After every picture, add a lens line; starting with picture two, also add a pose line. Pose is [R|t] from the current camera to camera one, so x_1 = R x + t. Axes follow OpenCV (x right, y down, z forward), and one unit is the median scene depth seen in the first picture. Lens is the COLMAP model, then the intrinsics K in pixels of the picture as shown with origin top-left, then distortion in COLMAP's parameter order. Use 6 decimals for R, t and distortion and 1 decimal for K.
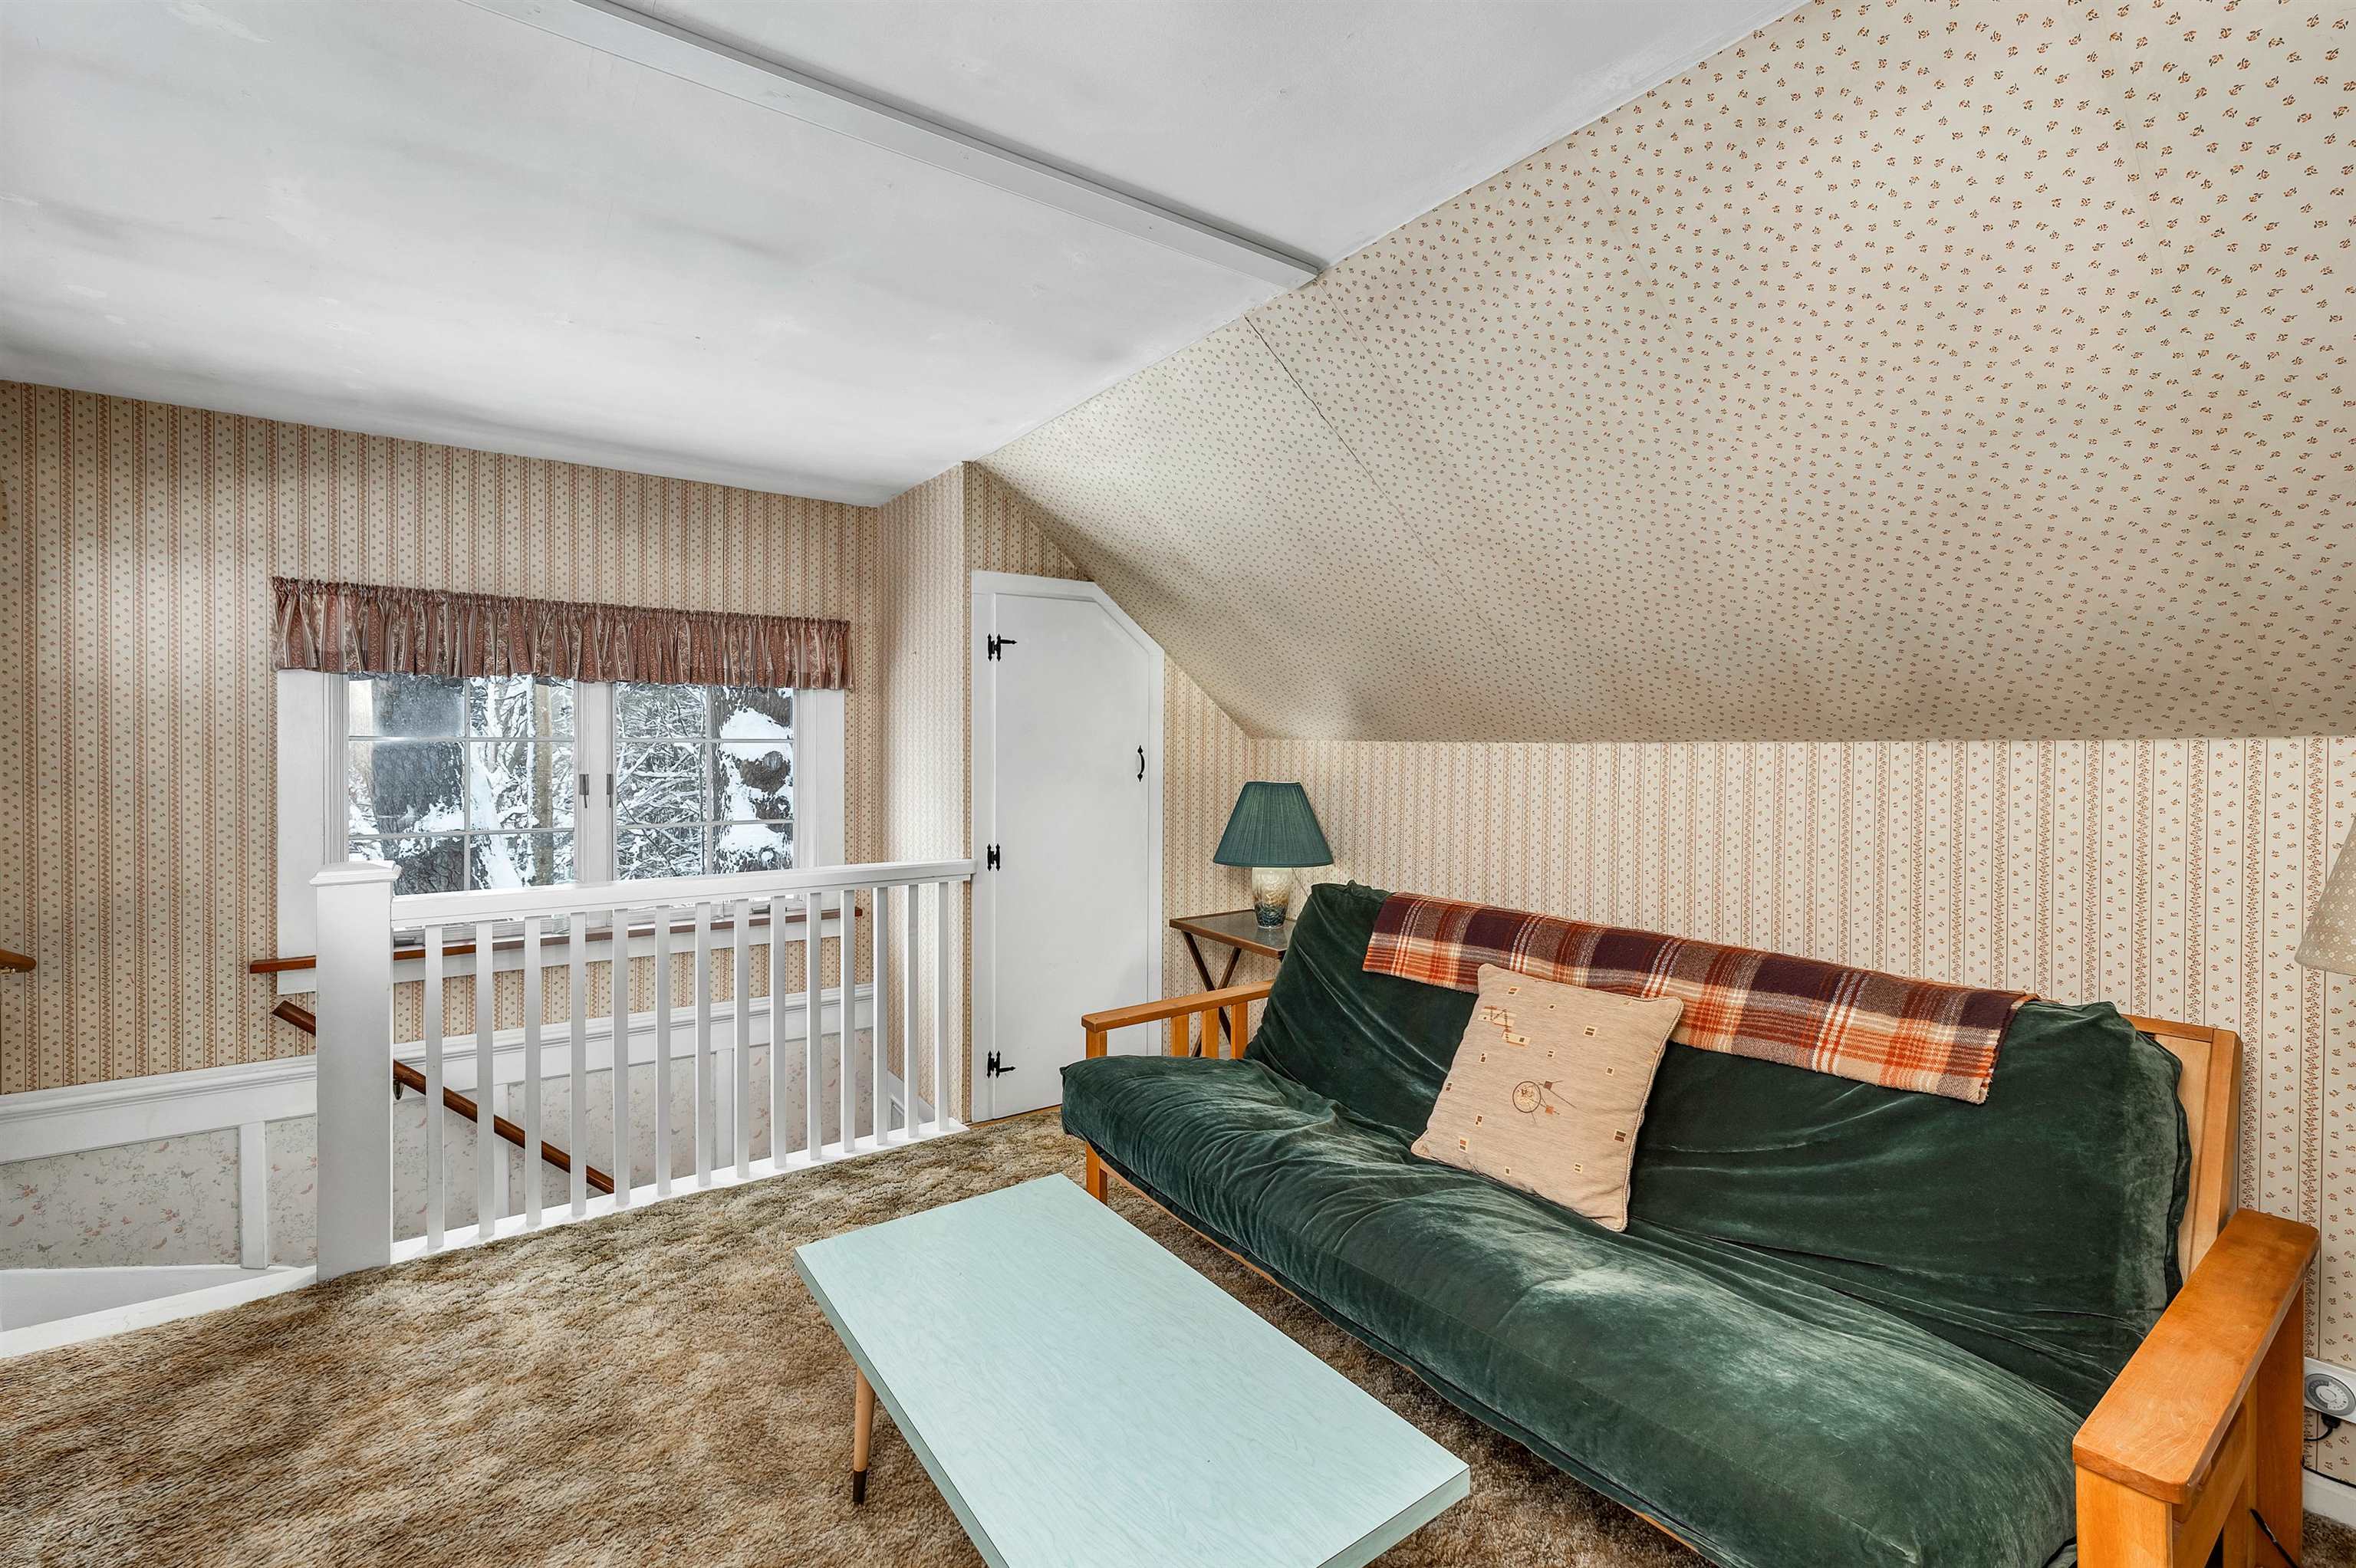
lens RADIAL K [[1042.0, 0, 1139.6], [0, 1042.0, 779.9], [0, 0, 1]] dist [0.015479, 0.000313]
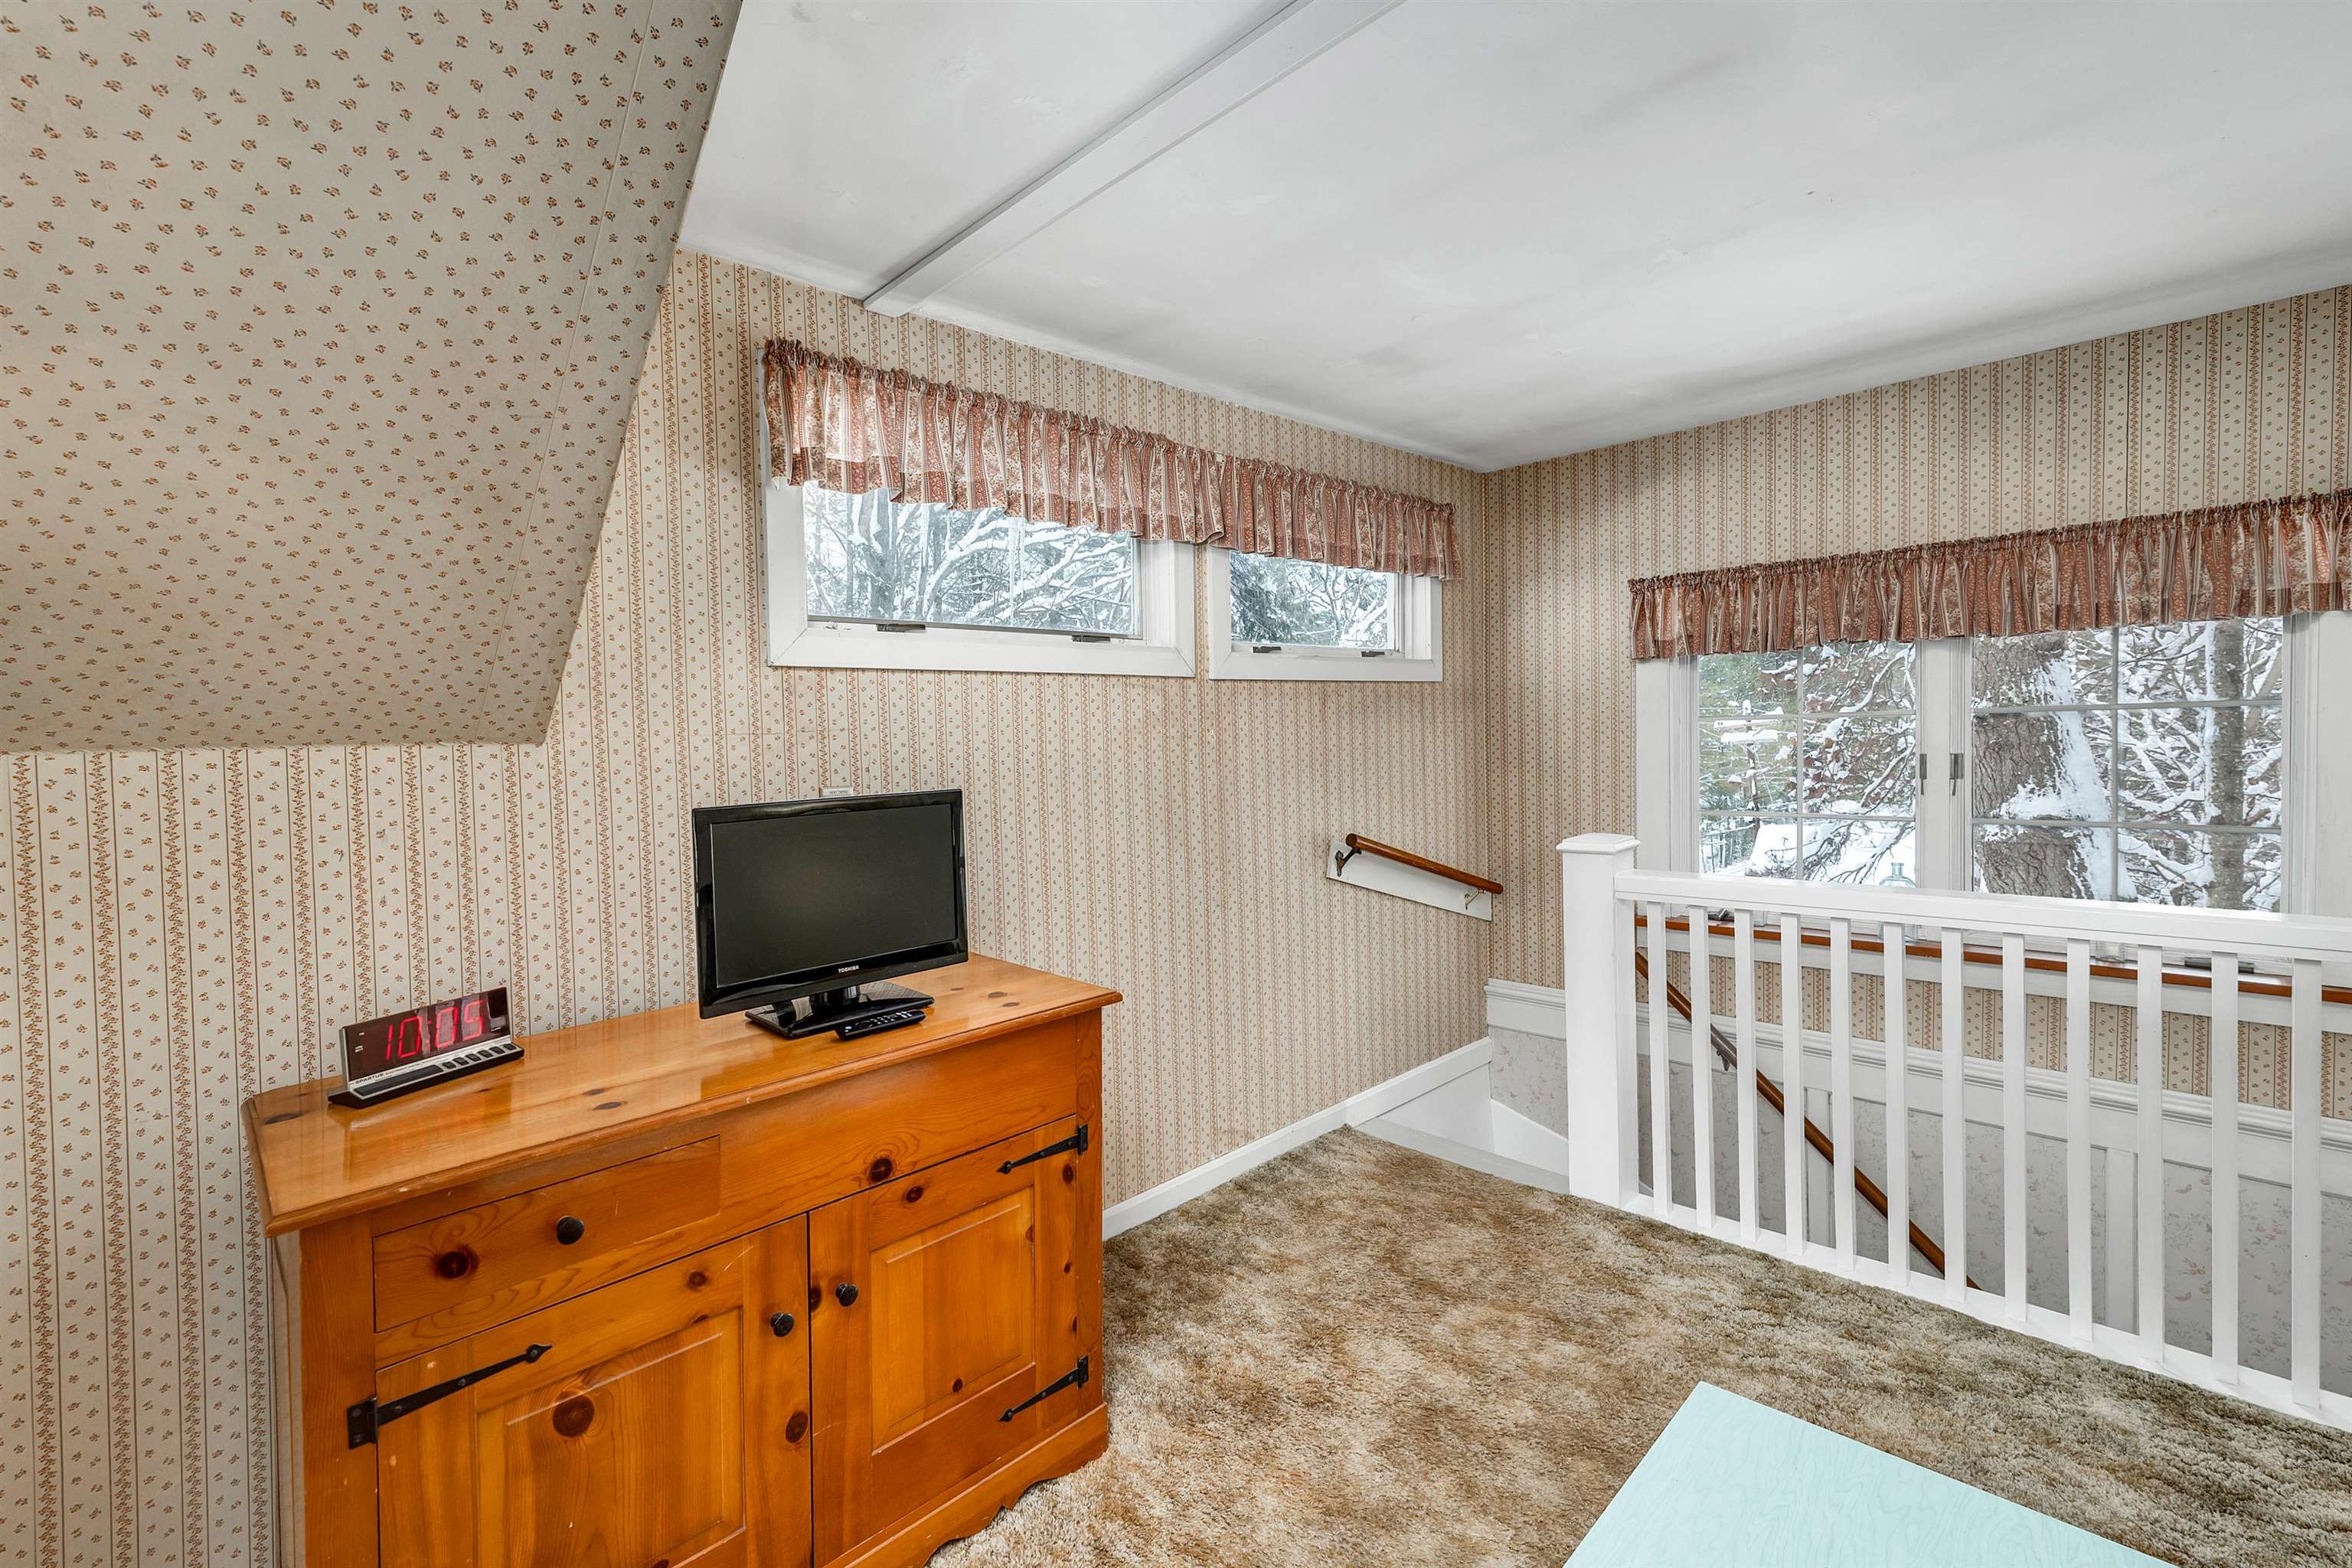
lens RADIAL K [[1040.3, 0, 1137.6], [0, 1040.3, 779.9], [0, 0, 1]] dist [0.015479, 0.000313]
pose [[0.181515, 0.028488, -0.982975, 0.200693], [-0.005891, 0.999594, 0.027882, -0.004453], [0.983371, 0.000730, 0.181609, 0.271872]]
